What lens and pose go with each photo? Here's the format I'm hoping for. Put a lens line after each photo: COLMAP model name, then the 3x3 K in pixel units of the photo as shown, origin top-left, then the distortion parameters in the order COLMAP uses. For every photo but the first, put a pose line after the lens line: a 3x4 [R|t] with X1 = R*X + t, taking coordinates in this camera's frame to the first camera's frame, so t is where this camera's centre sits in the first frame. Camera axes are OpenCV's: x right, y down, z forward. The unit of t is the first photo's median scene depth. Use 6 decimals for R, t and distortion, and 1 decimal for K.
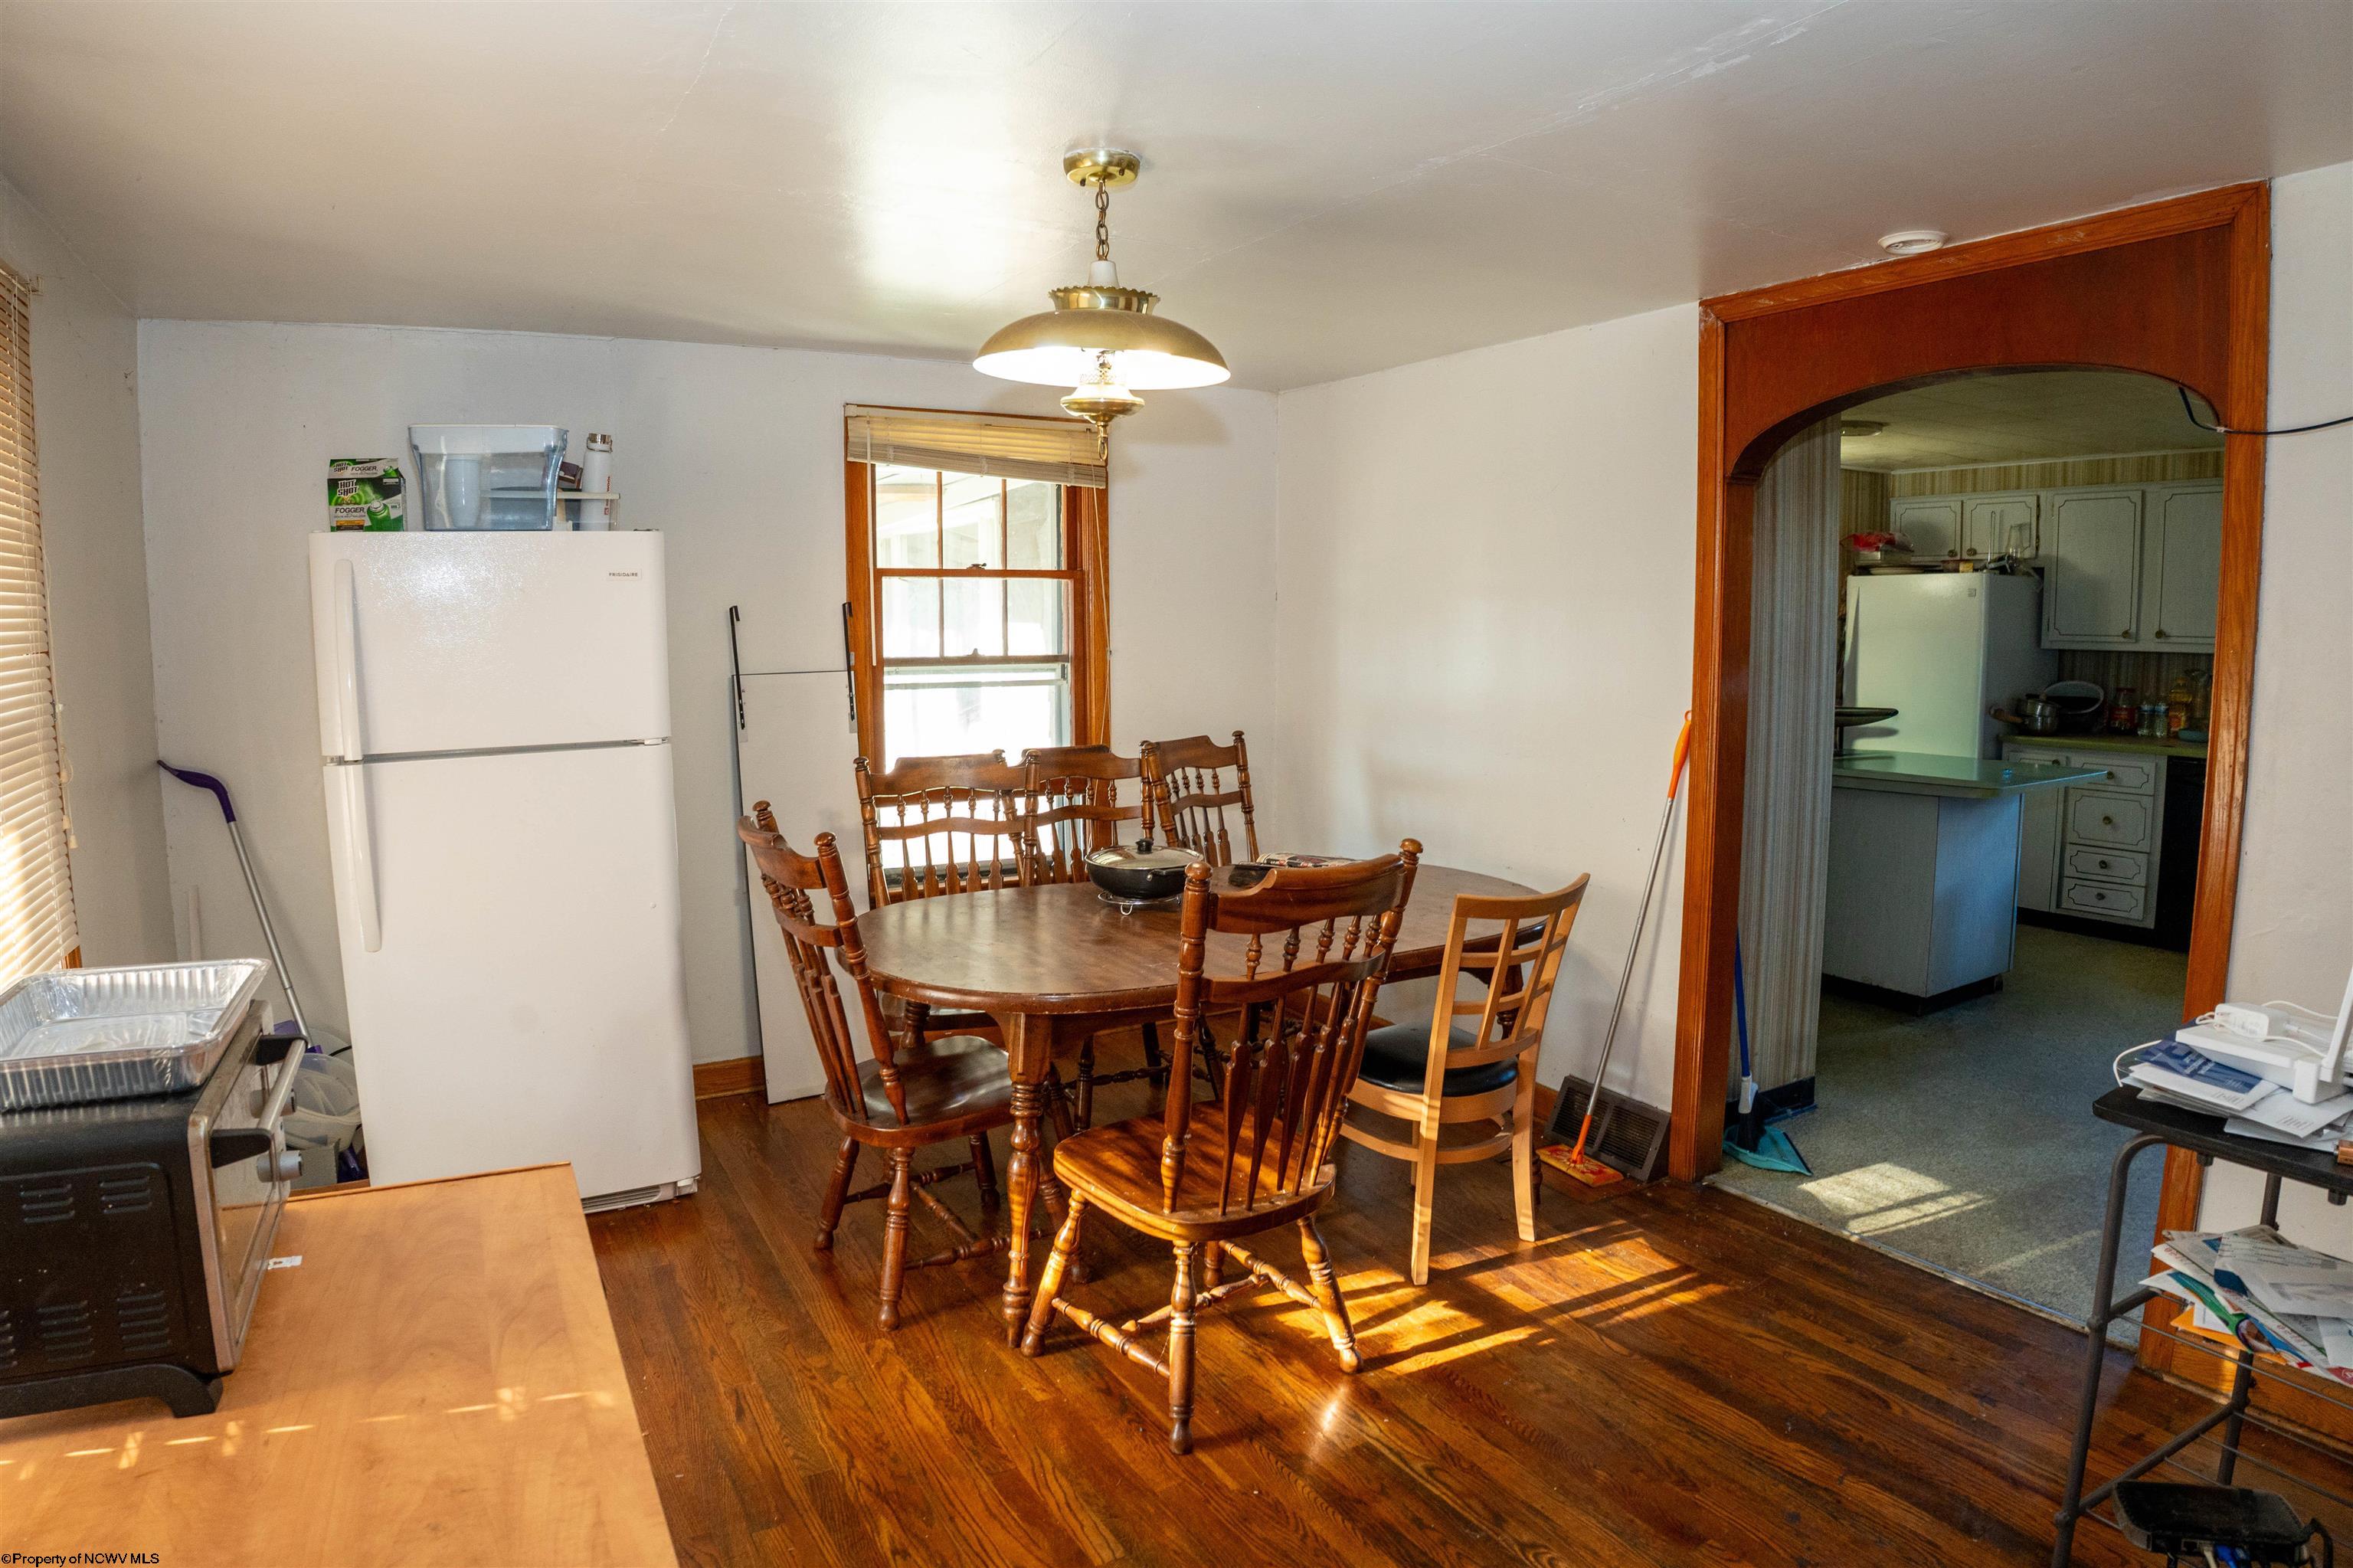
lens RADIAL K [[1369.9, 0, 1176.5], [0, 1369.9, 784.0], [0, 0, 1]] dist [-0.146446, 0.037563]
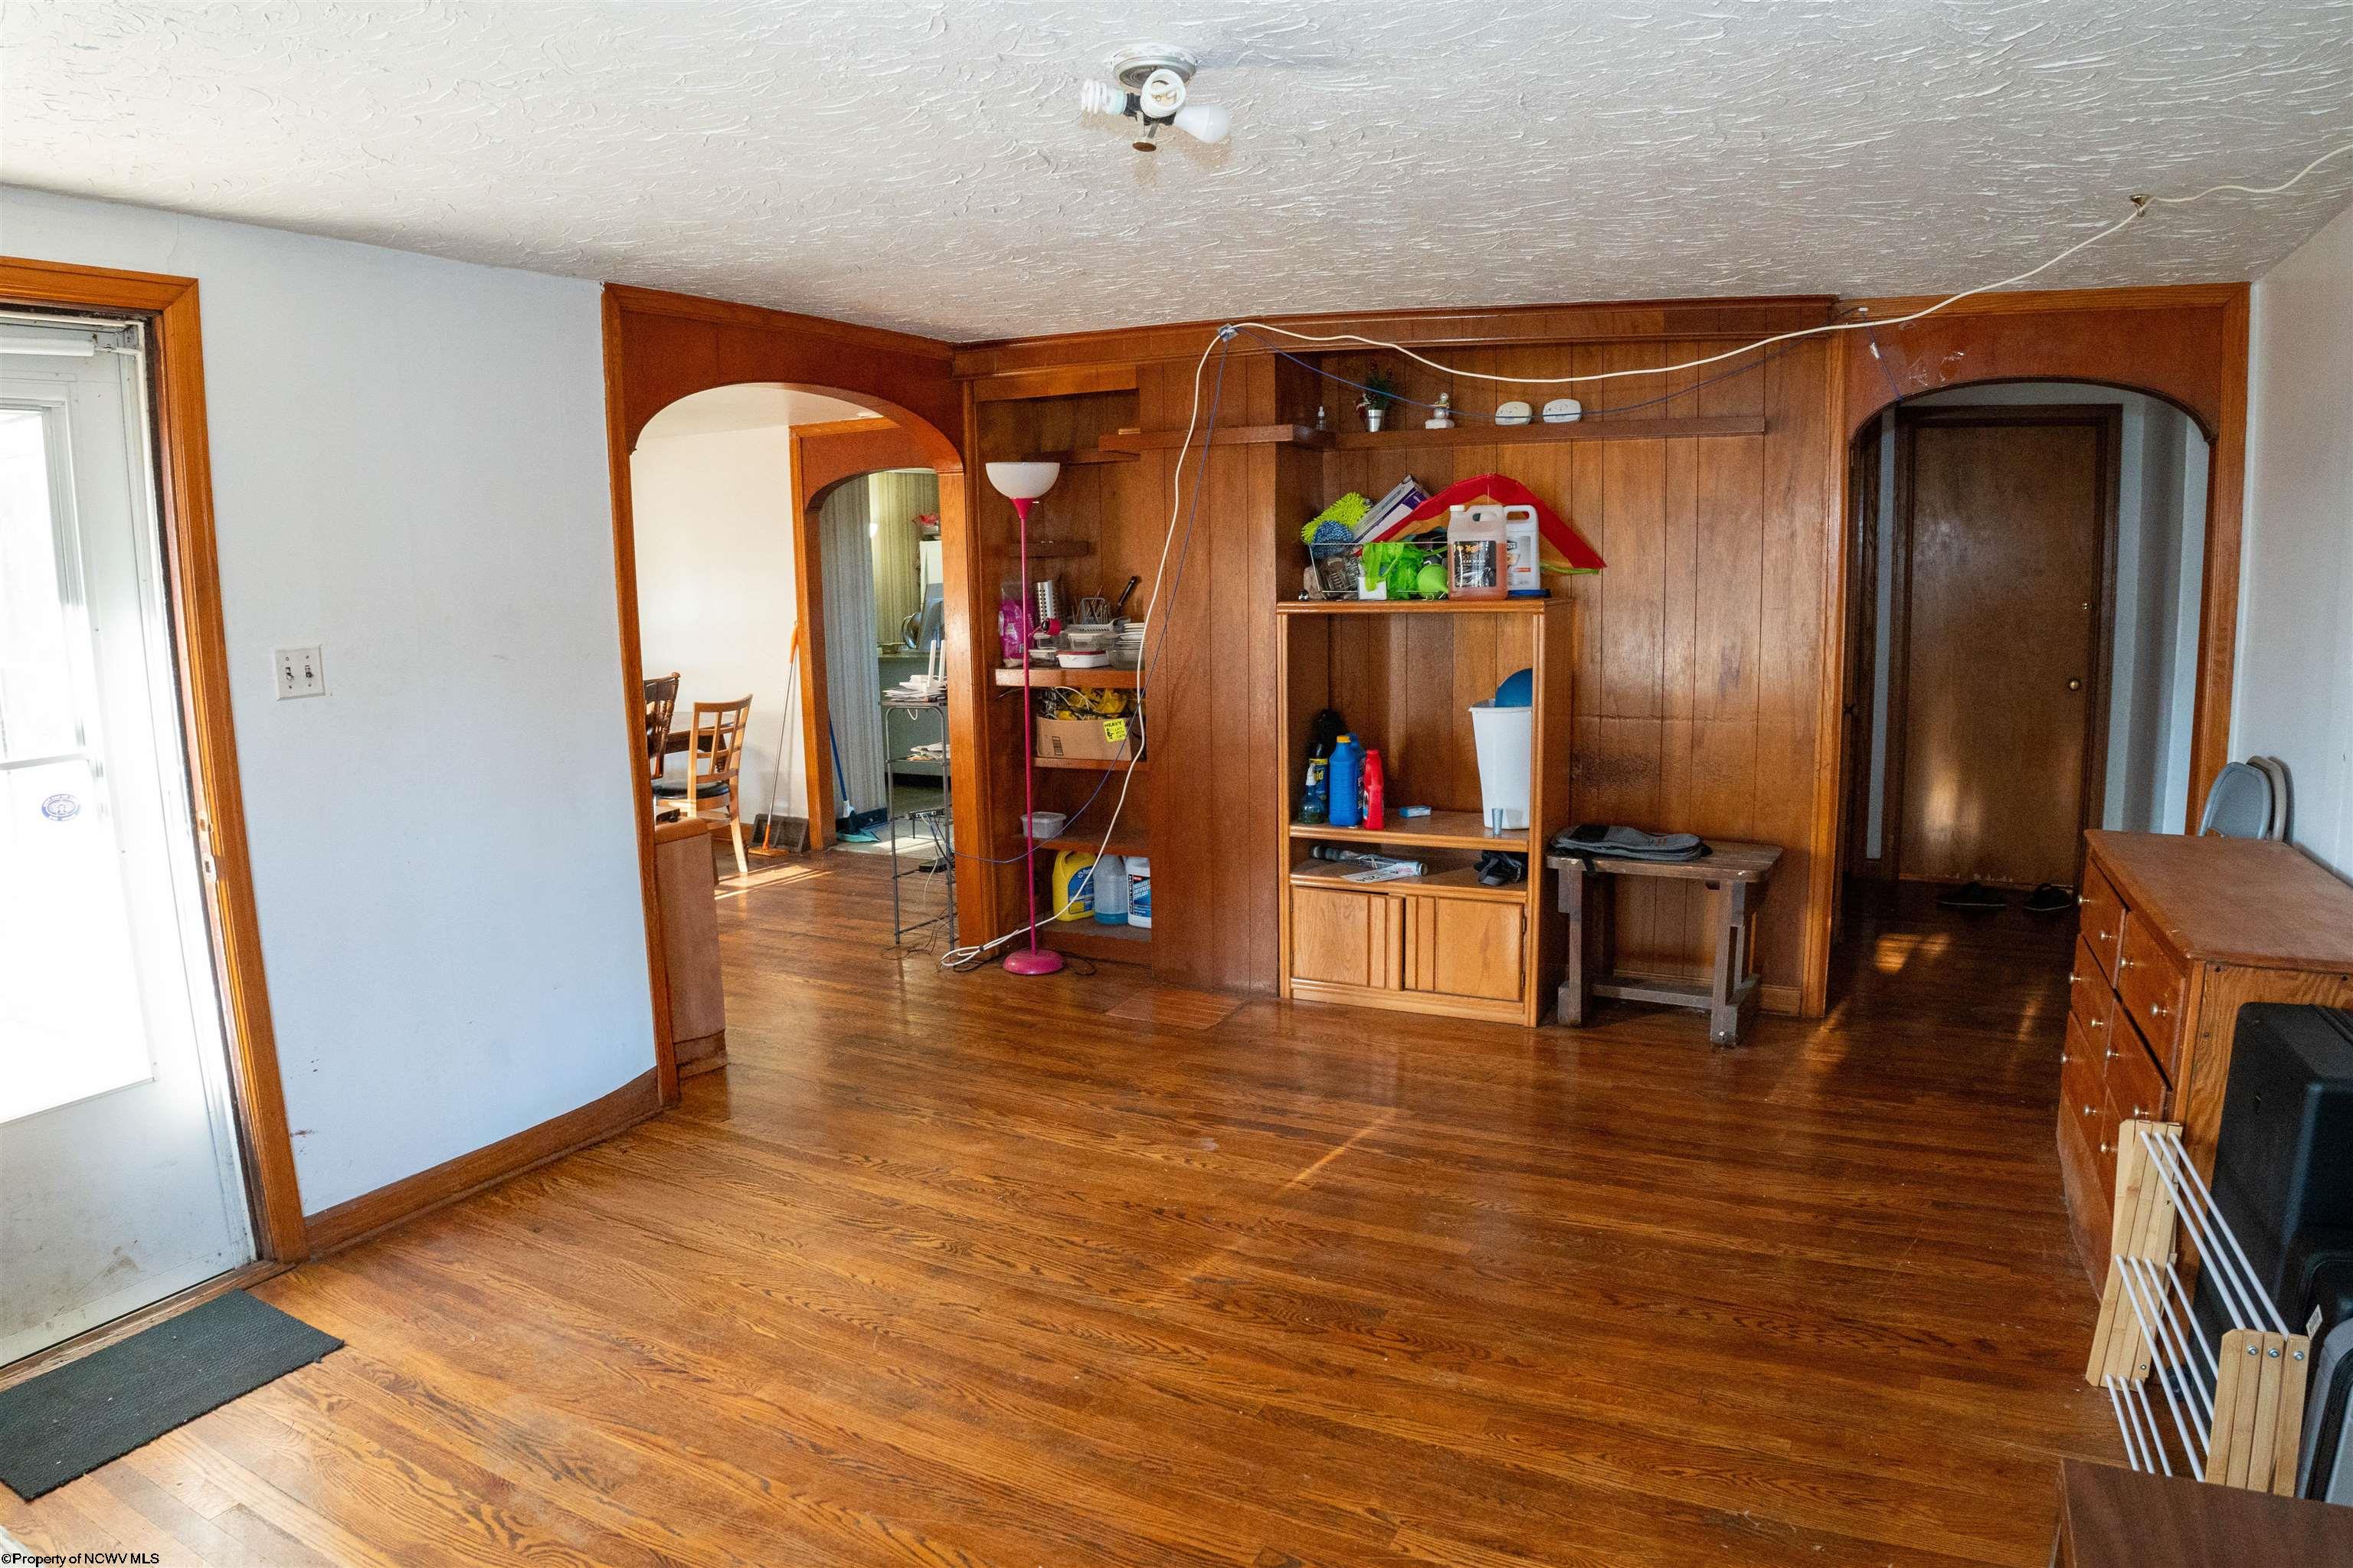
lens RADIAL K [[1369.9, 0, 1176.5], [0, 1369.9, 784.0], [0, 0, 1]] dist [-0.146446, 0.037563]
pose [[0.830676, -0.101643, 0.547400, -0.289676], [0.082199, 0.994809, 0.059983, 0.113999], [-0.550655, -0.004830, 0.834719, -1.035105]]
